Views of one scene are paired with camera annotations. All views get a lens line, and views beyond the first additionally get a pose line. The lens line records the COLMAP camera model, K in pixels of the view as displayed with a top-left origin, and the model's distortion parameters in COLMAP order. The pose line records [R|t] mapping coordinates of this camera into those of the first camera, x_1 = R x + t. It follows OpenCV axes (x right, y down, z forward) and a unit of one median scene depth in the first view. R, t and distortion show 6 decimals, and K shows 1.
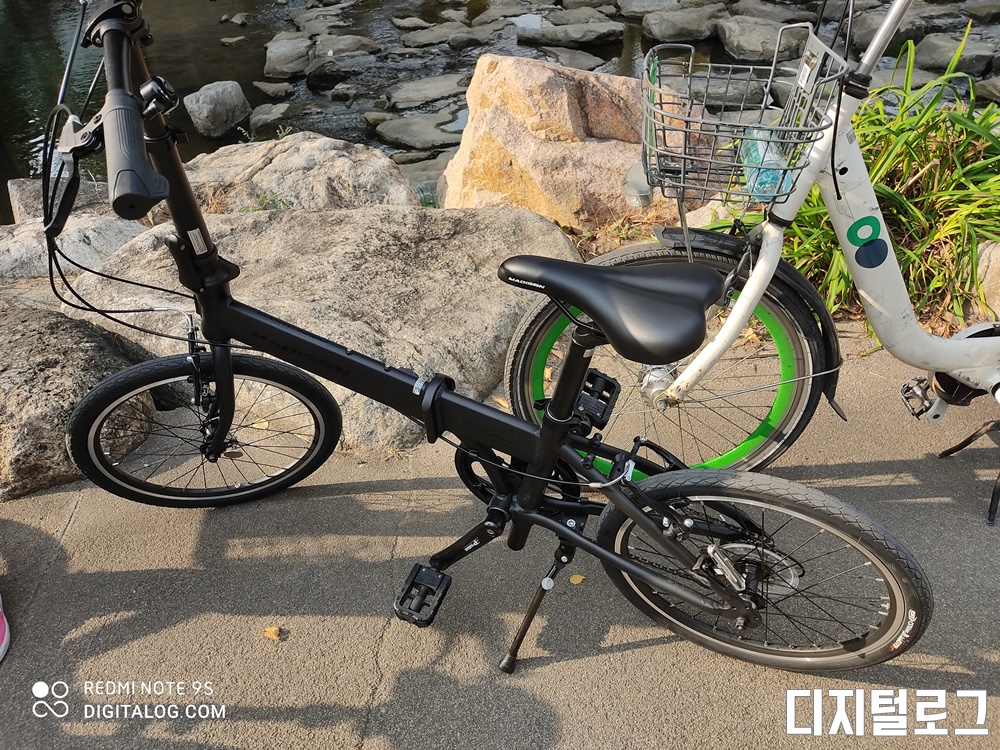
lens RADIAL K [[751.7, 0, 505.4], [0, 751.7, 376.8], [0, 0, 1]] dist [0.115361, -0.220484]
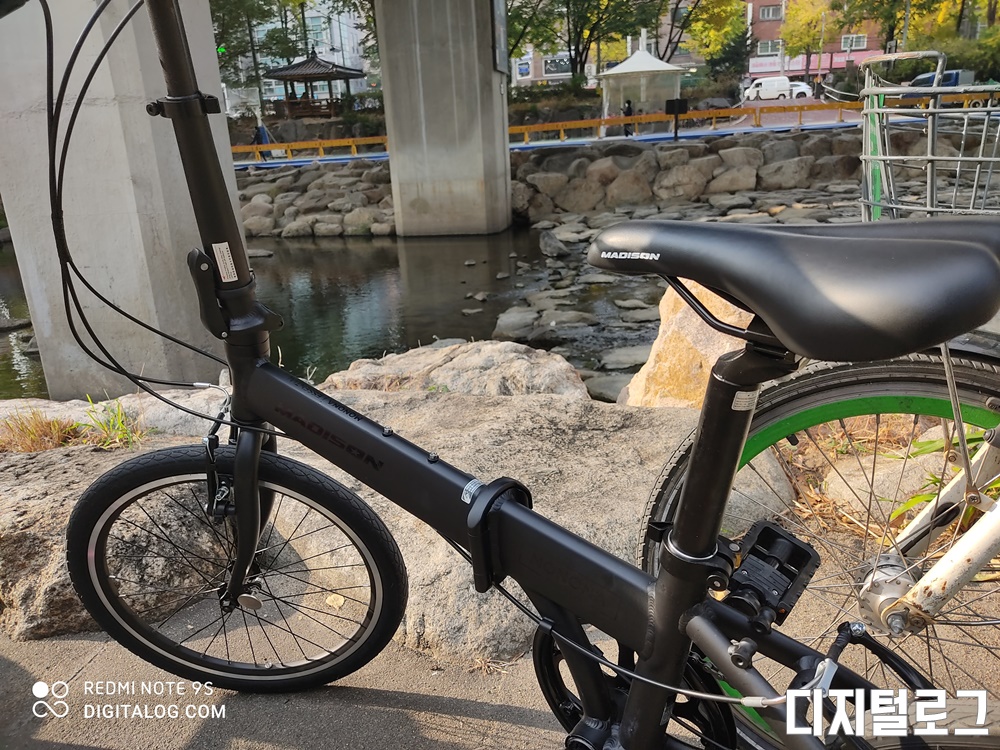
lens RADIAL K [[751.7, 0, 505.4], [0, 751.7, 376.8], [0, 0, 1]] dist [0.115361, -0.220484]
pose [[0.958016, 0.068961, -0.278297, 0.044753], [-0.163572, 0.928641, -0.332971, 0.071211], [0.235476, 0.364513, 0.900934, 0.217420]]
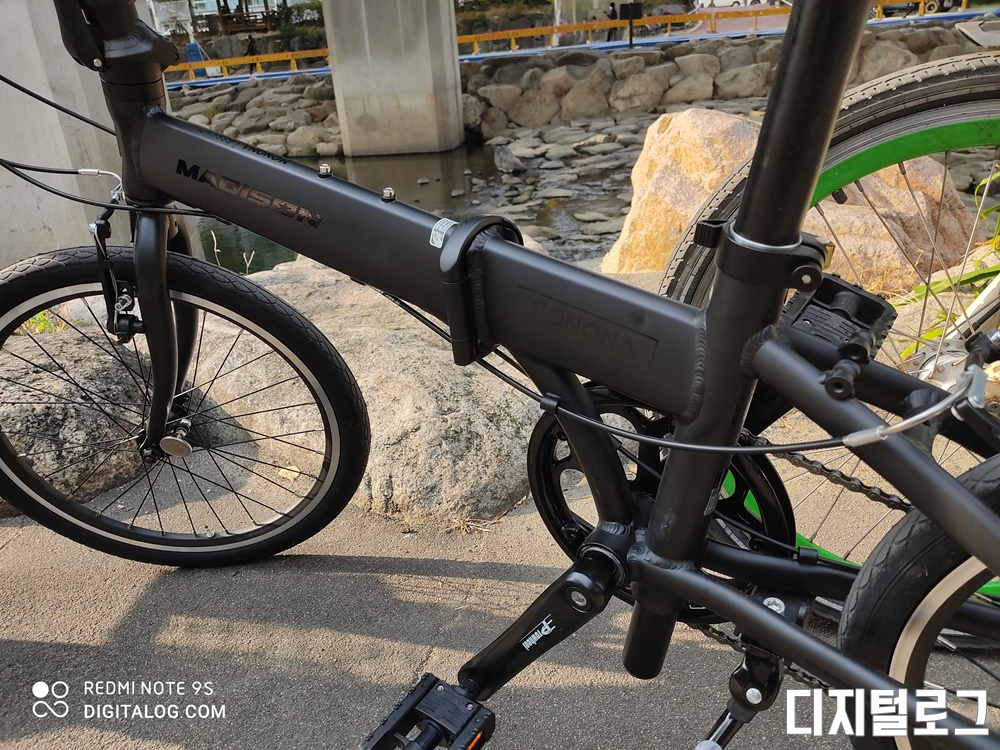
lens RADIAL K [[751.7, 0, 505.4], [0, 751.7, 376.8], [0, 0, 1]] dist [0.115361, -0.220484]
pose [[0.973560, 0.054637, -0.221800, 0.017313], [-0.111348, 0.961316, -0.251938, 0.115649], [0.199454, 0.269974, 0.941983, 0.319634]]
